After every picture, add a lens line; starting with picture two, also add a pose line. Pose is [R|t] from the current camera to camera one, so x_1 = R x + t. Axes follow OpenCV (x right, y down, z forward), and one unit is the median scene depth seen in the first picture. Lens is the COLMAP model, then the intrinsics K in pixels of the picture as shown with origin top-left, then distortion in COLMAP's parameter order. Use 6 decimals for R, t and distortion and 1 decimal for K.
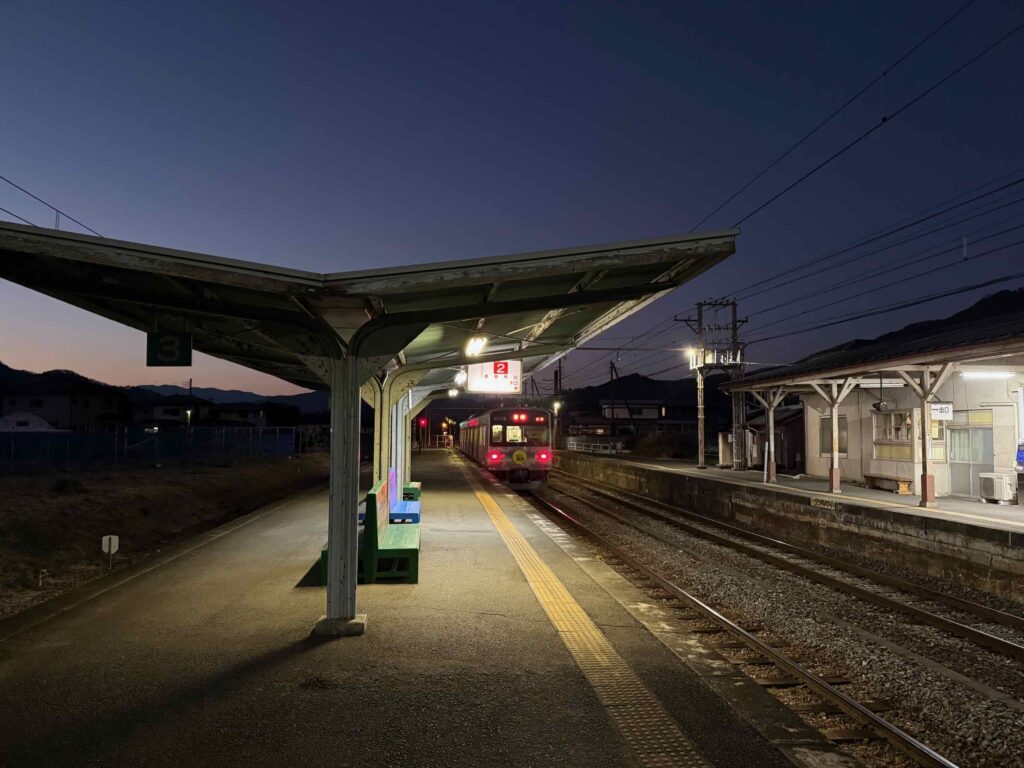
lens RADIAL K [[710.0, 0, 512.0], [0, 710.0, 384.0], [0, 0, 1]] dist [0.078205, -0.067081]
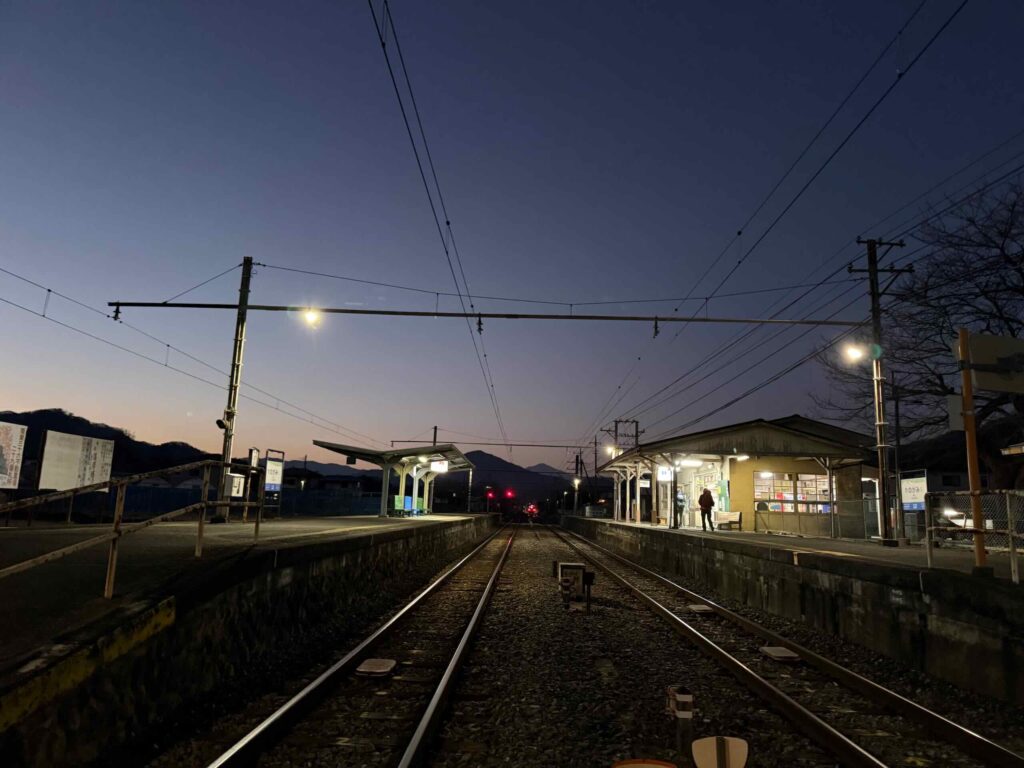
lens RADIAL K [[710.0, 0, 512.0], [0, 710.0, 384.0], [0, 0, 1]] dist [0.078205, -0.067081]
pose [[0.992170, 0.005758, -0.124764, 0.227392], [-0.019301, 0.994005, -0.107613, -0.012570], [0.123396, 0.109179, 0.986333, -0.705568]]
